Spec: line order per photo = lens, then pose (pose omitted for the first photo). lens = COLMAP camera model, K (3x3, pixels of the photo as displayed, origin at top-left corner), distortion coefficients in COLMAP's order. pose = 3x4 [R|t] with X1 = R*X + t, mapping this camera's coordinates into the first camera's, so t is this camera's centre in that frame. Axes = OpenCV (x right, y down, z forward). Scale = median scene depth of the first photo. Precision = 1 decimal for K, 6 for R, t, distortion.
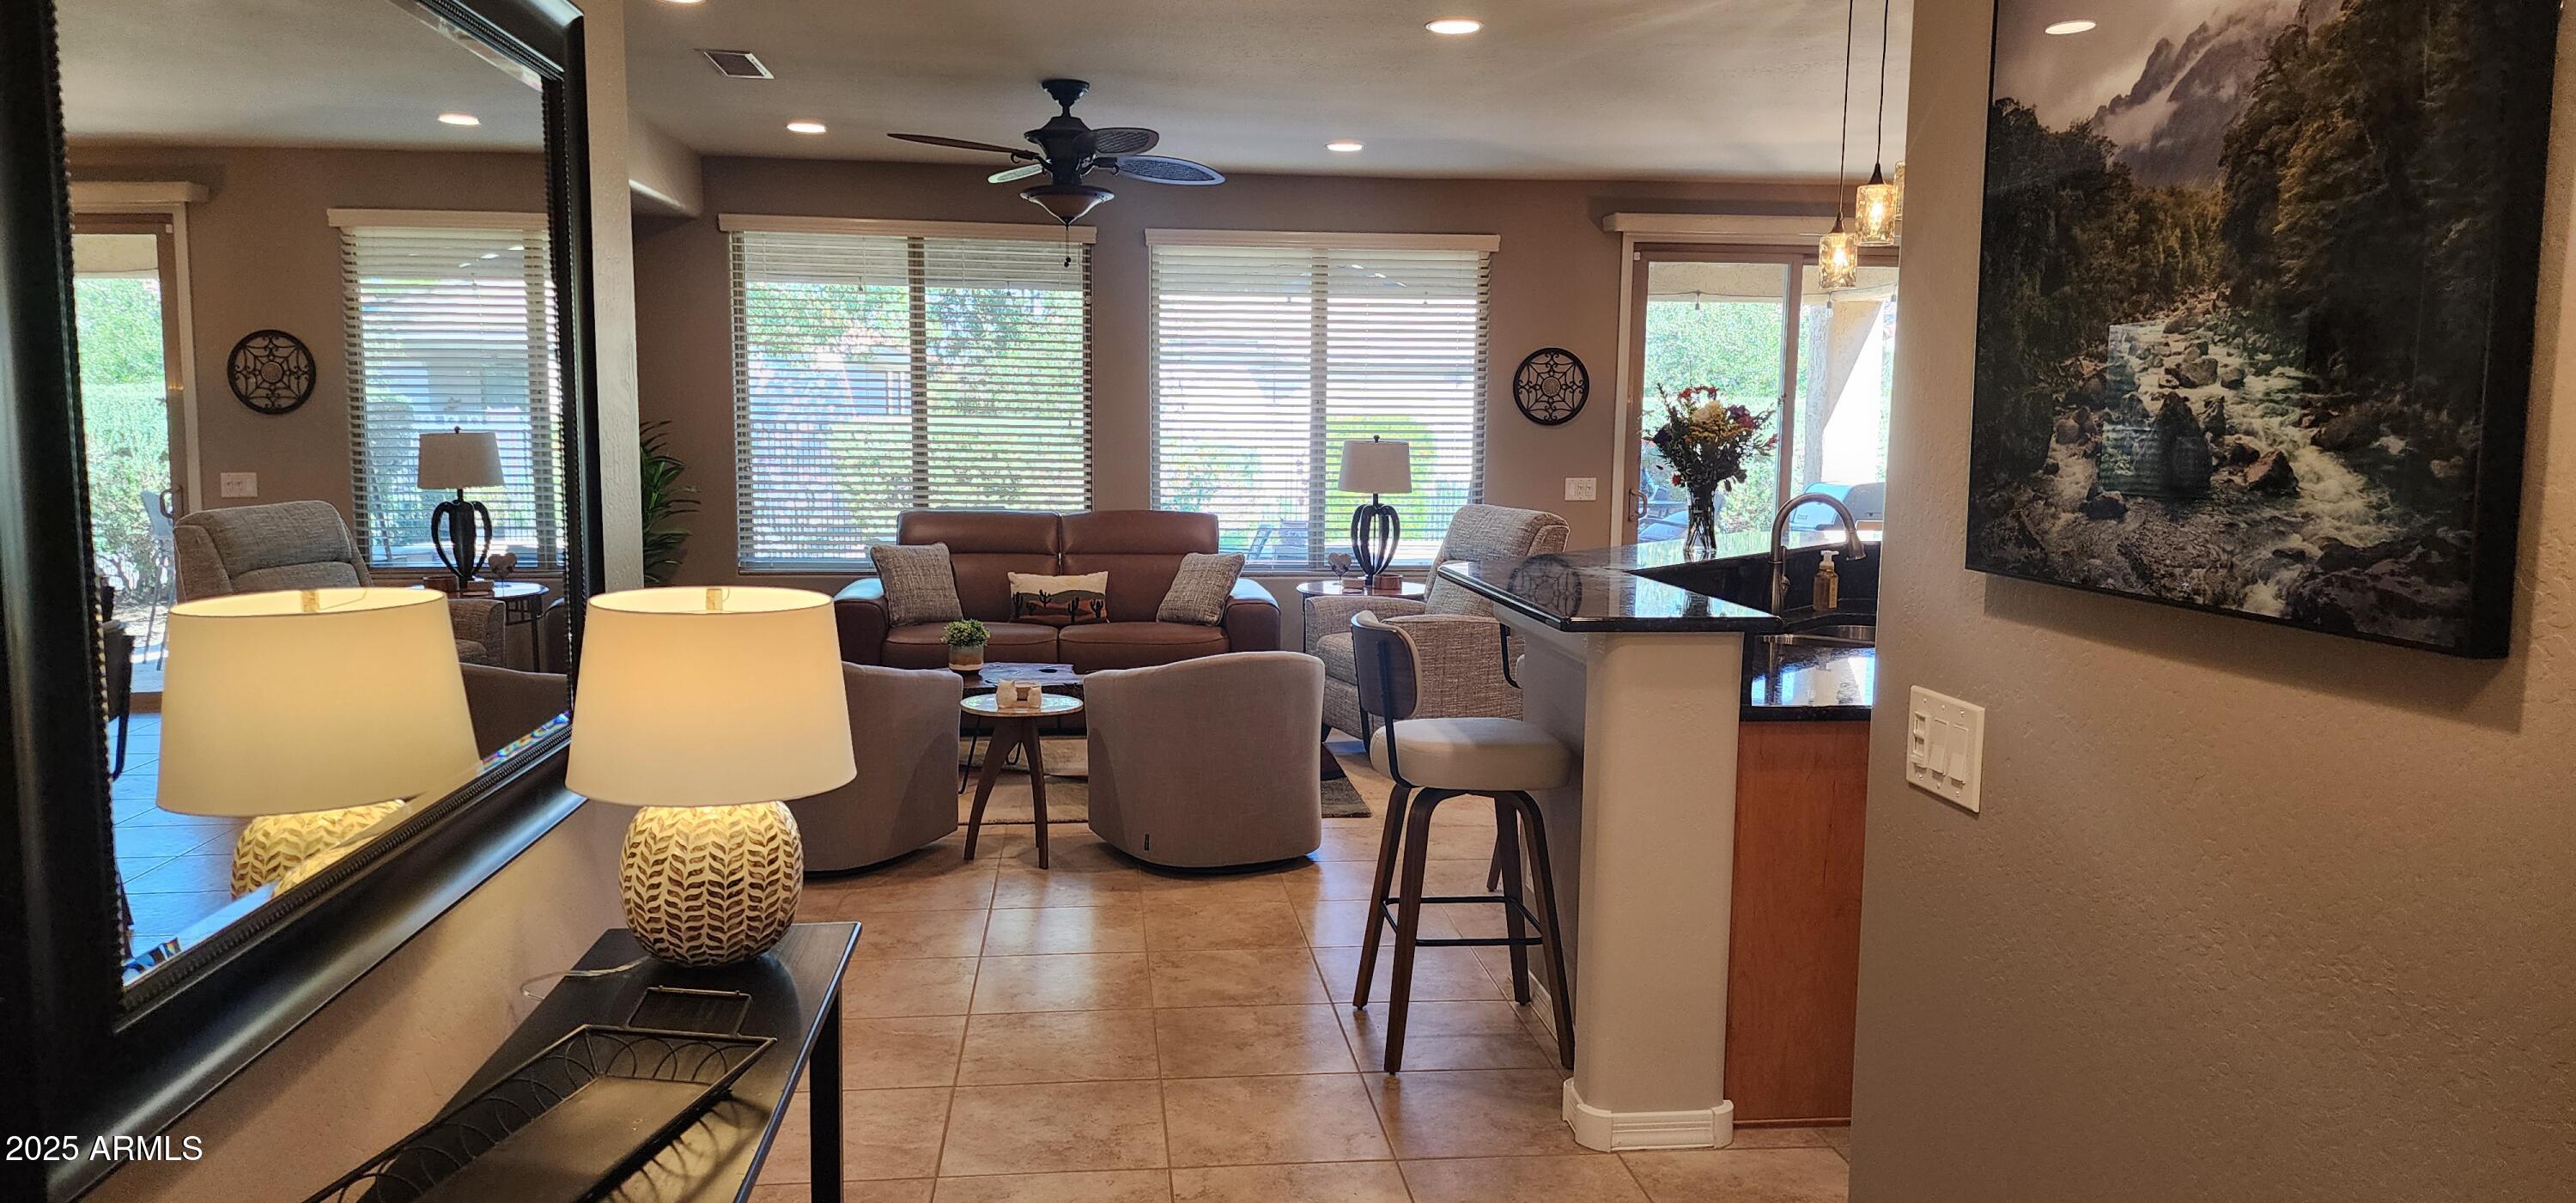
lens RADIAL K [[1690.7, 0, 1285.6], [0, 1690.7, 601.3], [0, 0, 1]] dist [0.029982, -0.006926]
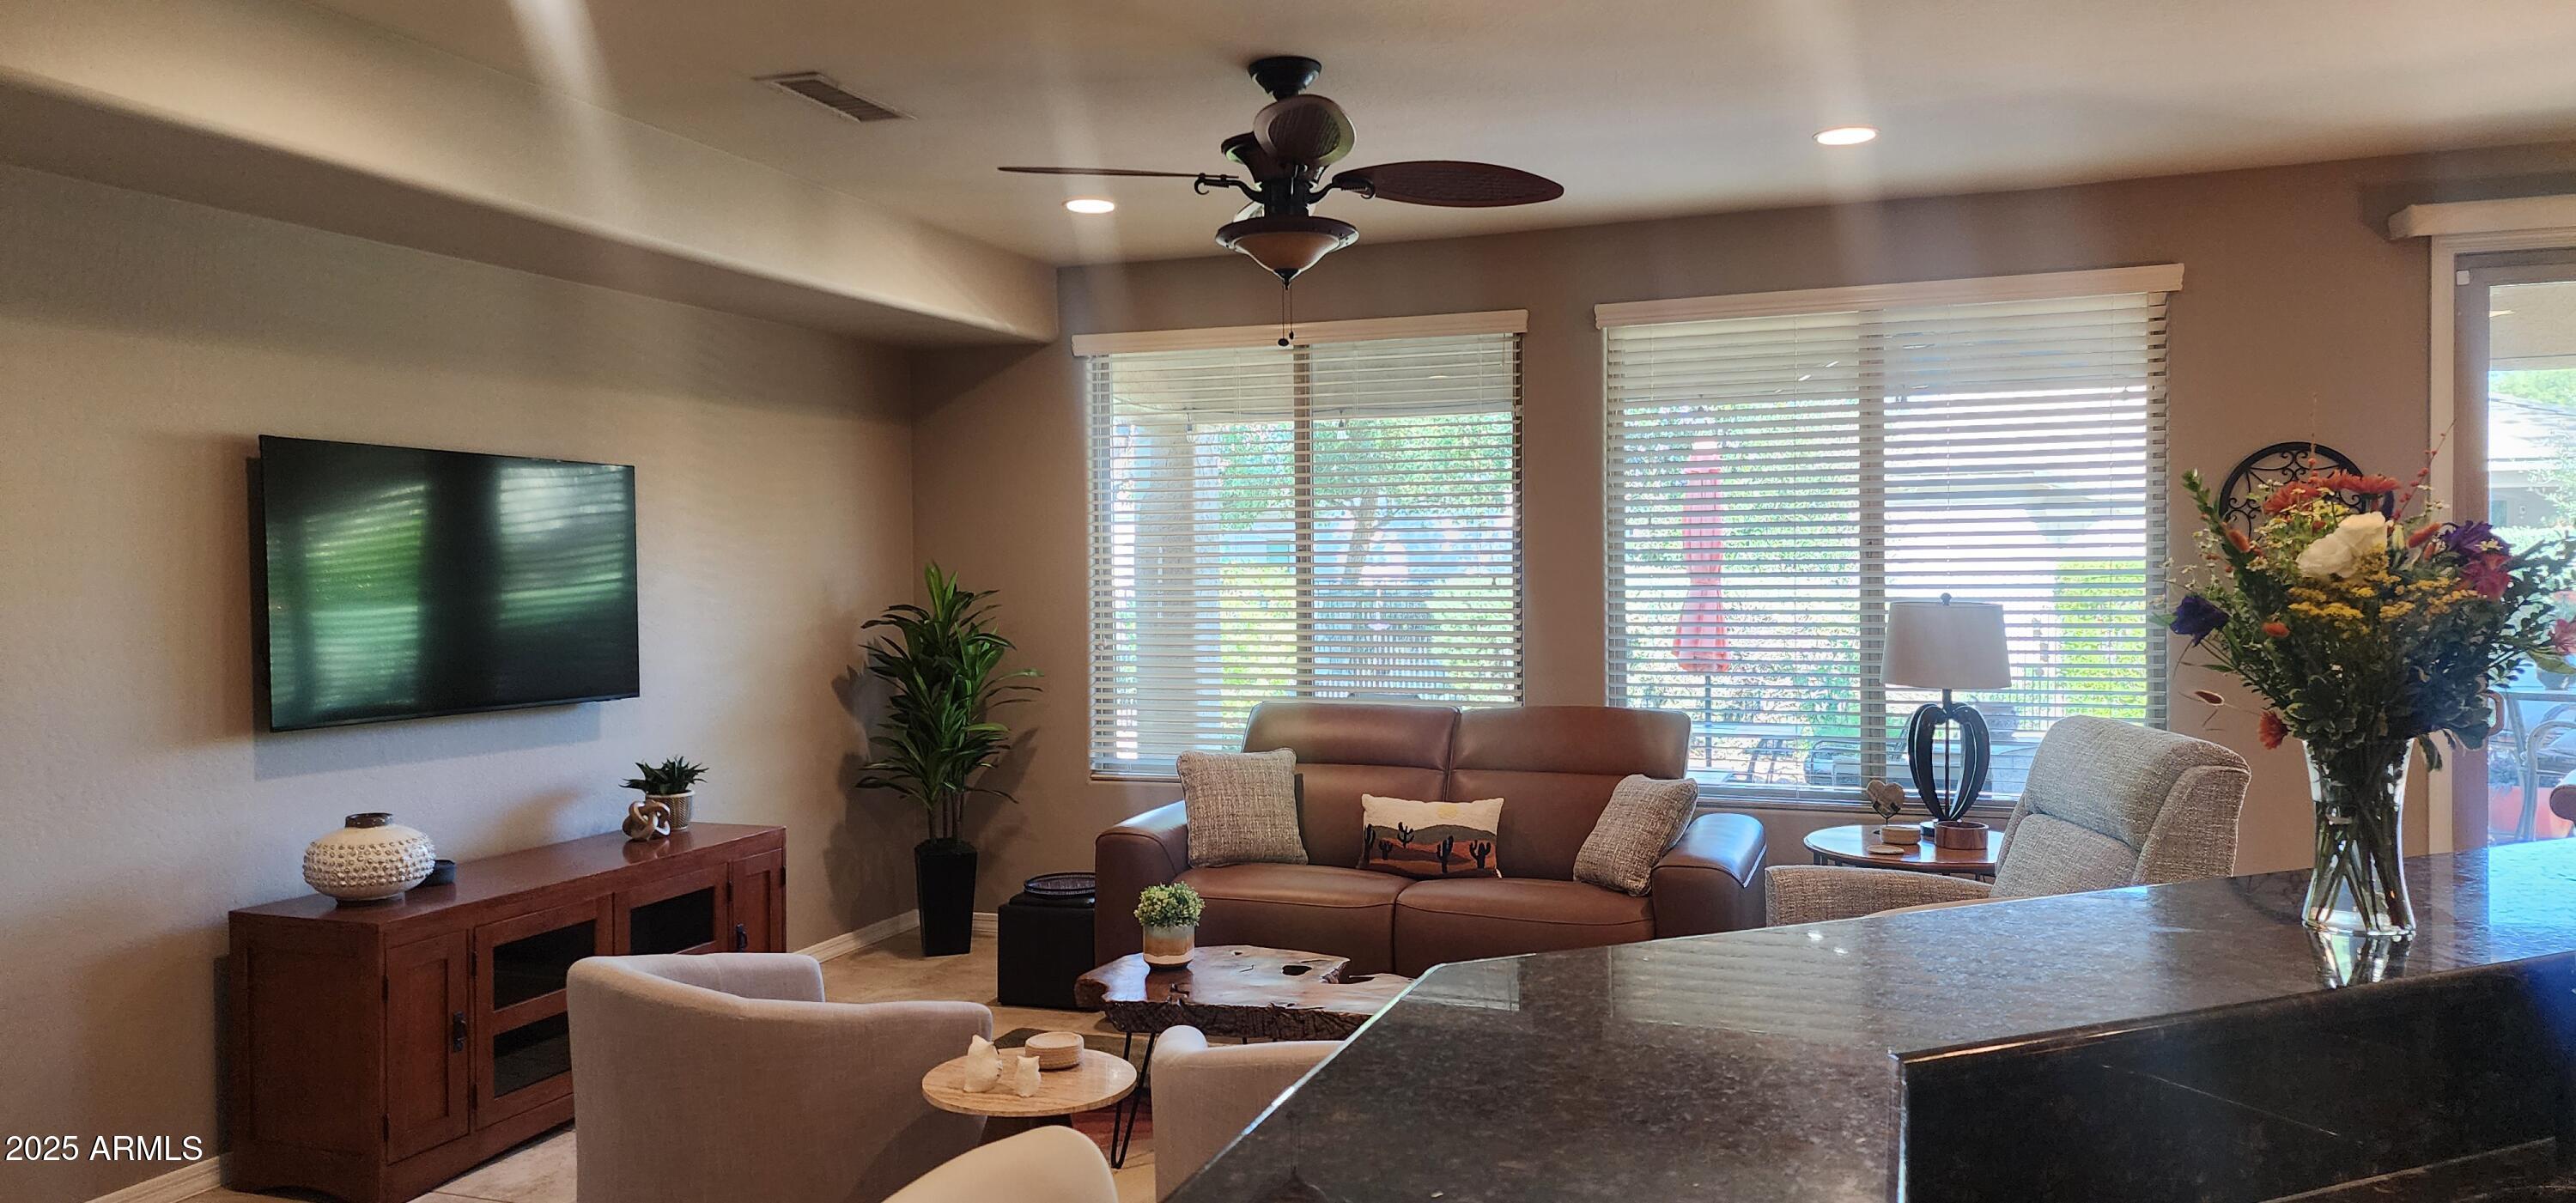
lens RADIAL K [[1690.7, 0, 1284.1], [0, 1690.7, 600.9], [0, 0, 1]] dist [0.029982, -0.006926]
pose [[0.891510, -0.012597, -0.452826, 0.126582], [-0.028912, 0.995993, -0.084627, -0.037160], [0.452078, 0.088538, 0.887574, 0.350828]]
